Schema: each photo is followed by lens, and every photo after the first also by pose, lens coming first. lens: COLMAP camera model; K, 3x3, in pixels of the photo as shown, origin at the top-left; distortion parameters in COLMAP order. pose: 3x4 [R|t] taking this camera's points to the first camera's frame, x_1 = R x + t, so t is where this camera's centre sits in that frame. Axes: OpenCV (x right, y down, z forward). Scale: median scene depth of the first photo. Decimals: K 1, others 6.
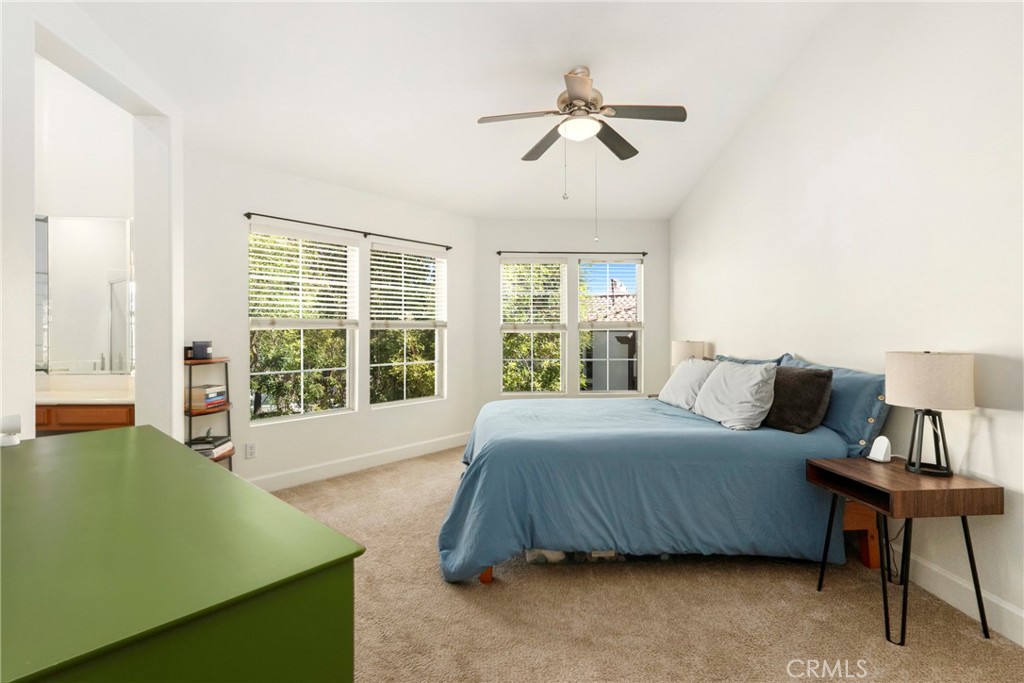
lens RADIAL K [[472.5, 0, 503.0], [0, 472.5, 337.5], [0, 0, 1]] dist [-0.000528, 0.001895]
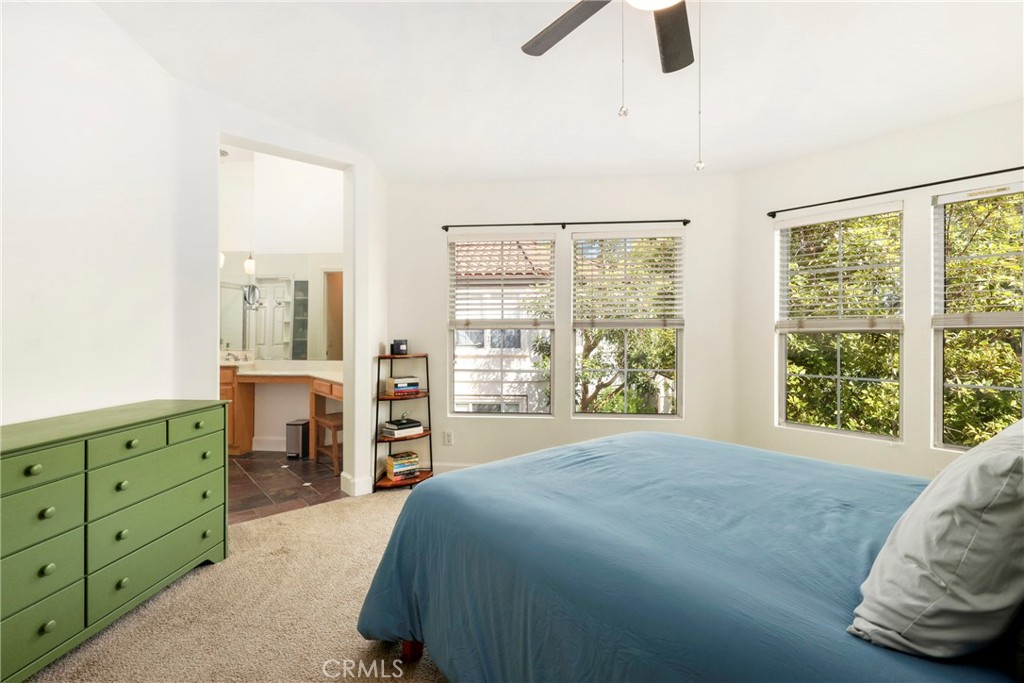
lens RADIAL K [[472.5, 0, 505.1], [0, 472.5, 333.5], [0, 0, 1]] dist [-0.000528, 0.001895]
pose [[0.607278, 0.006146, -0.794466, 0.491548], [-0.009520, 0.999955, 0.000459, -0.011242], [0.794432, 0.007285, 0.607309, 0.478839]]
